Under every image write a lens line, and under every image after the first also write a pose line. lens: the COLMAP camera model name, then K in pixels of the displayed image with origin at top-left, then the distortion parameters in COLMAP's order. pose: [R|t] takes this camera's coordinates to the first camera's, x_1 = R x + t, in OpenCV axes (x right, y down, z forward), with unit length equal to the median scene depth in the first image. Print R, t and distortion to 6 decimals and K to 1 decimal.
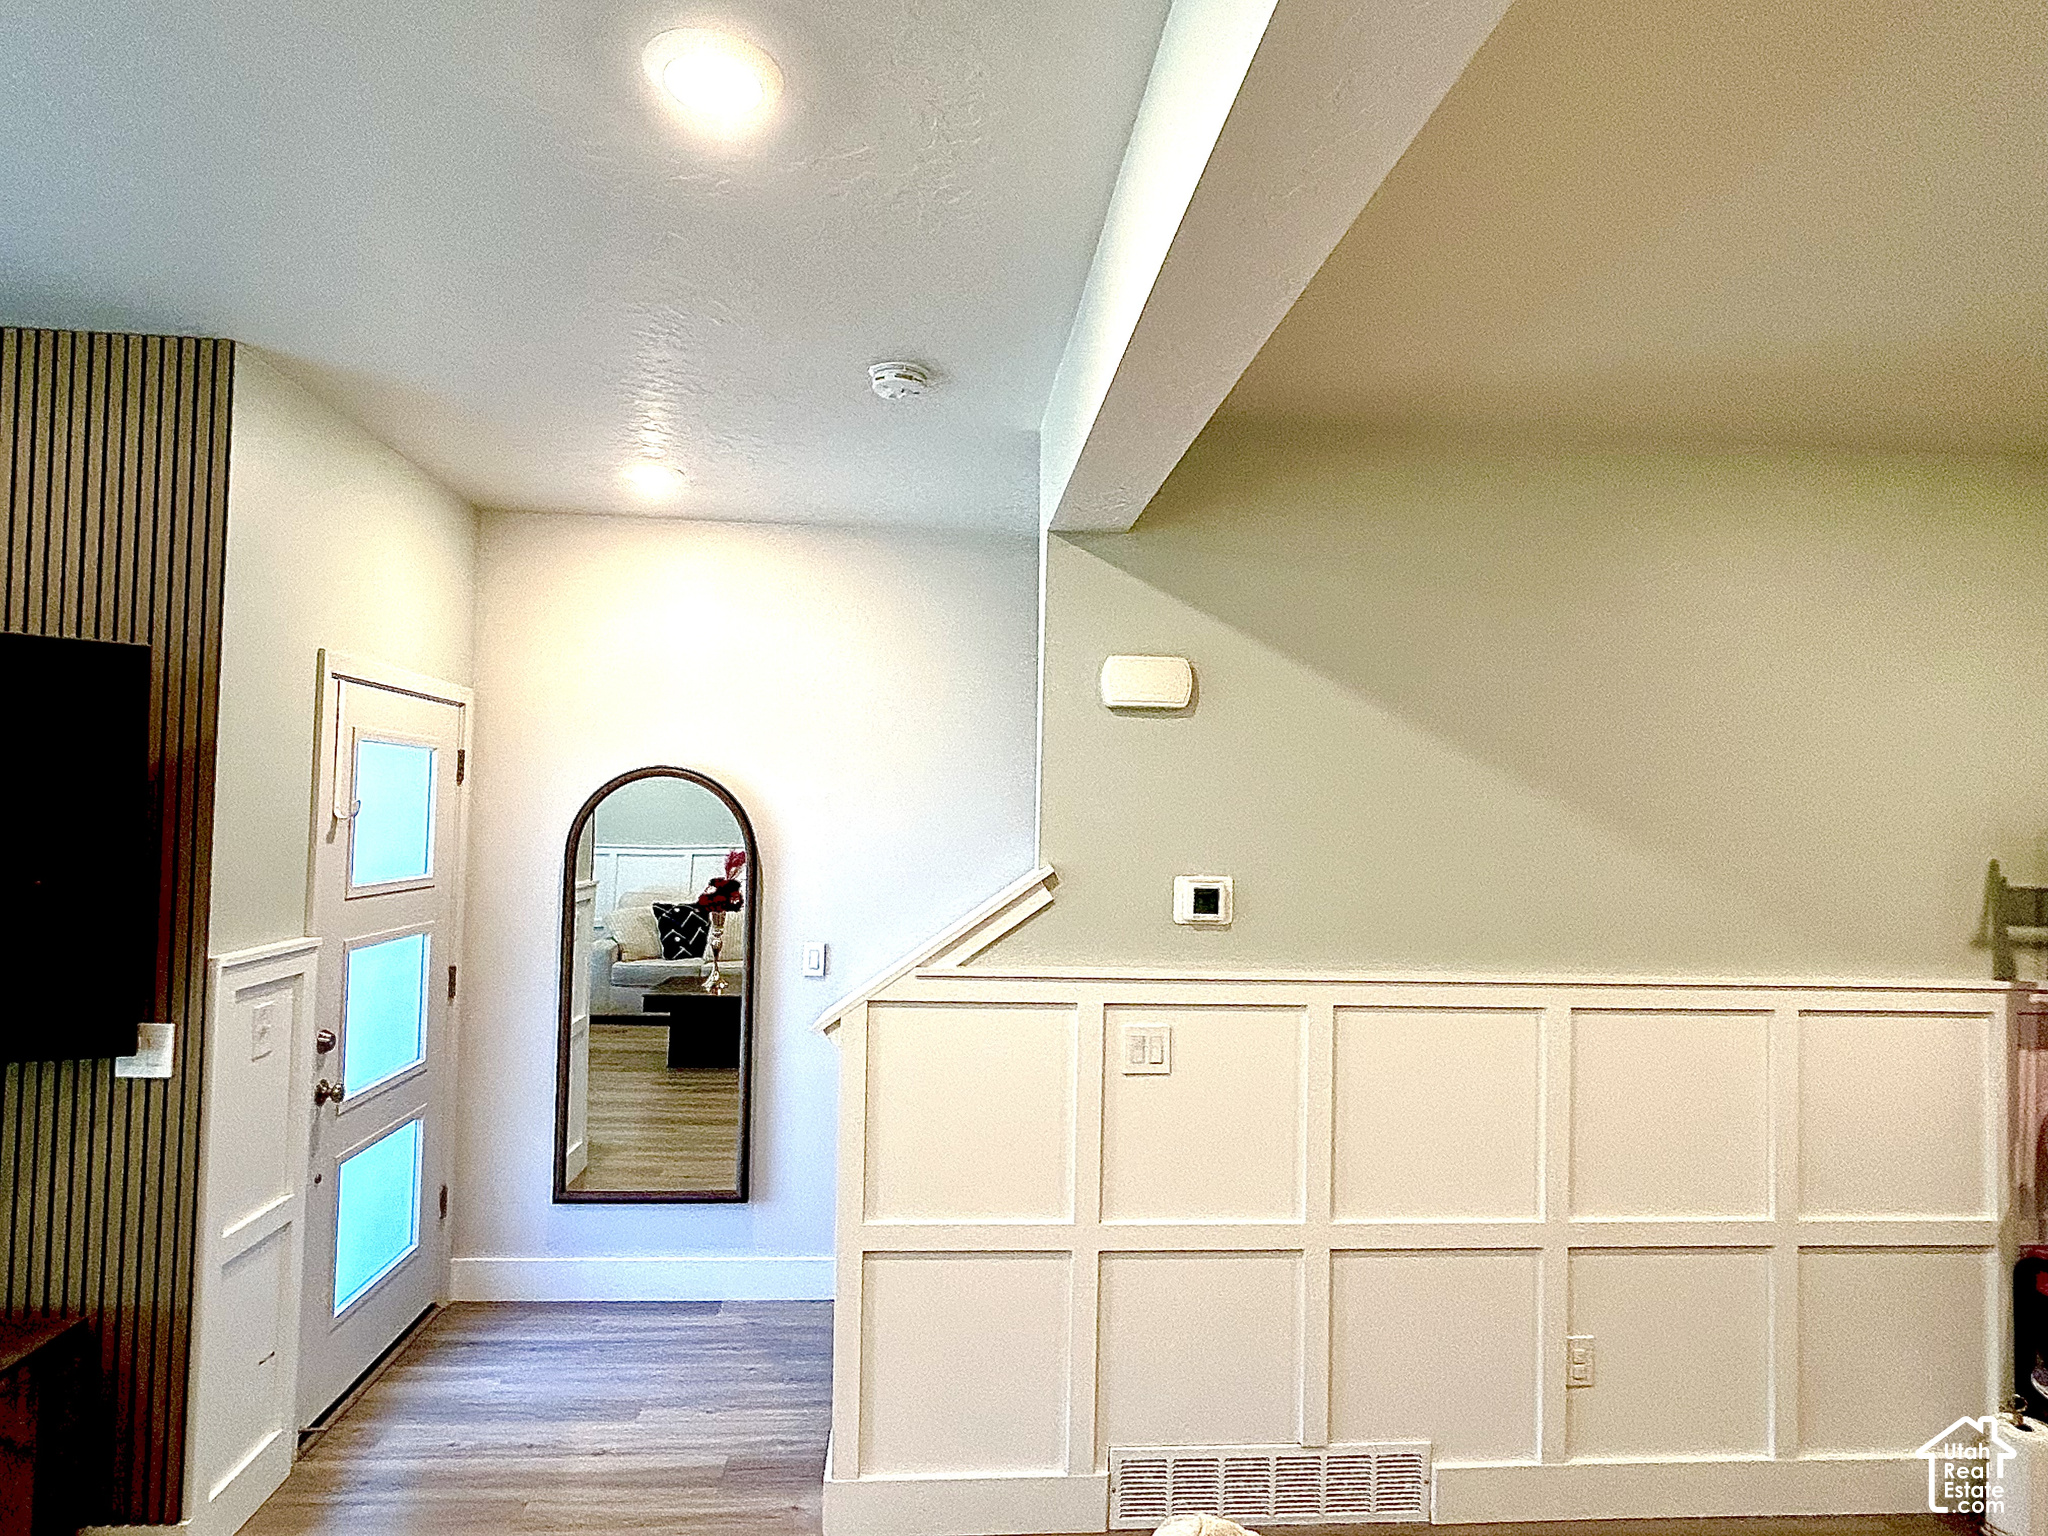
lens RADIAL K [[1180.2, 0, 1024.0], [0, 1180.2, 768.0], [0, 0, 1]] dist [0.001324, 0.003029]
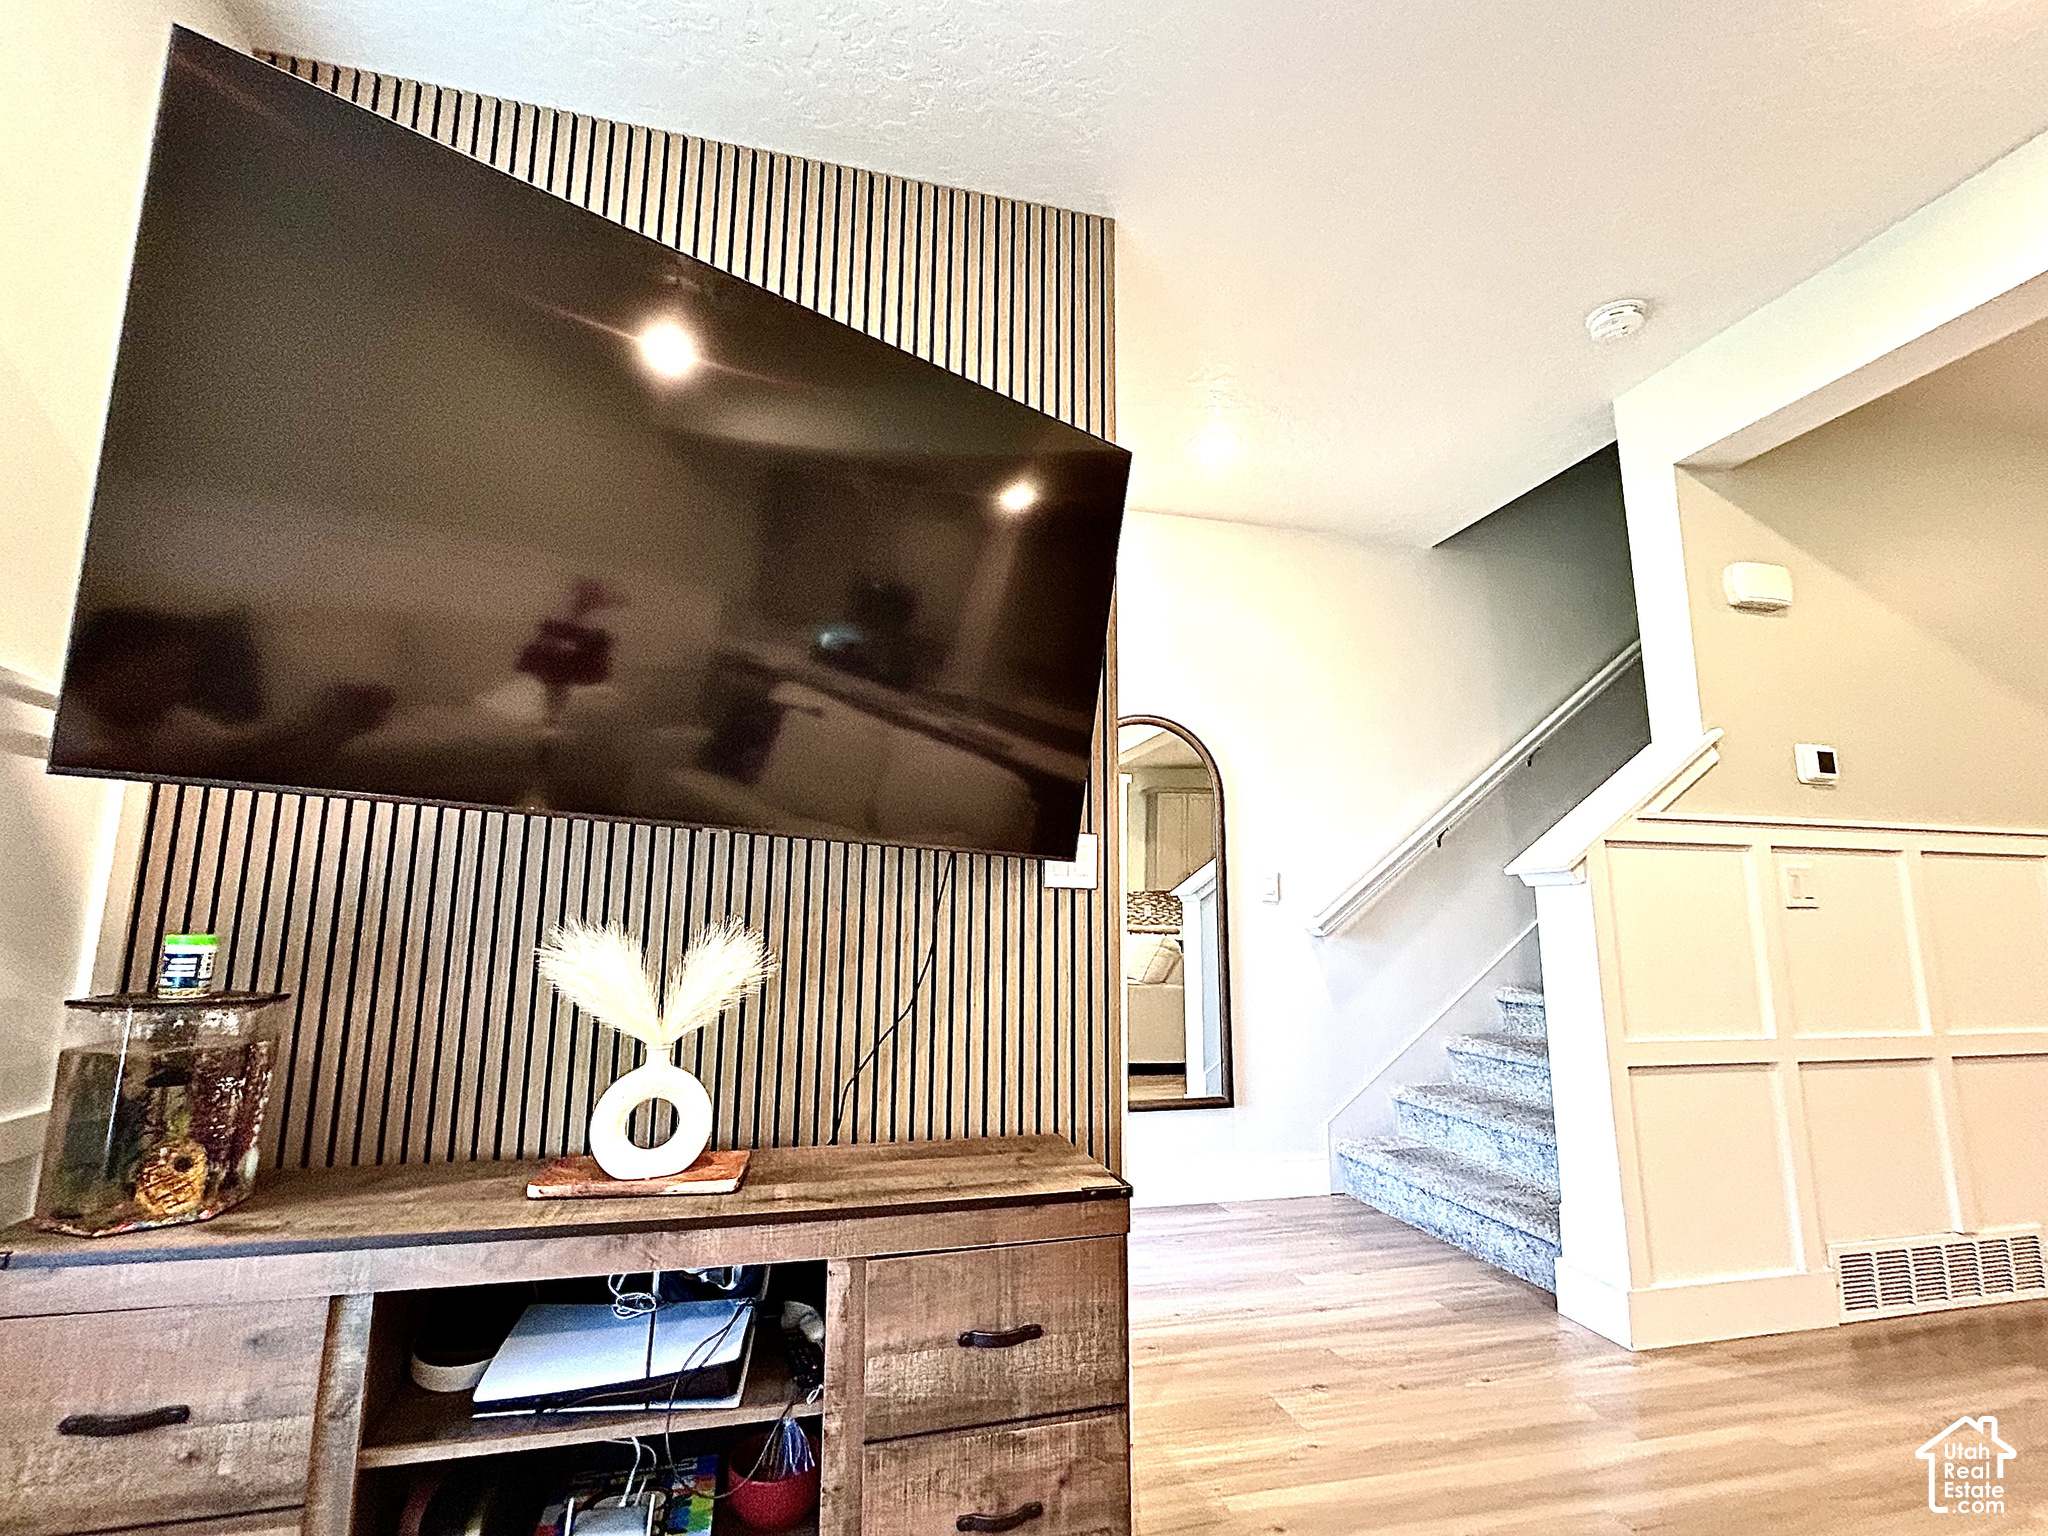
lens RADIAL K [[916.7, 0, 1024.0], [0, 916.7, 768.0], [0, 0, 1]] dist [0.000117, -0.000561]
pose [[0.987499, 0.010588, 0.157269, -0.799544], [0.009897, 0.991608, -0.128900, 0.231454], [-0.157314, 0.128845, 0.979107, 0.216403]]
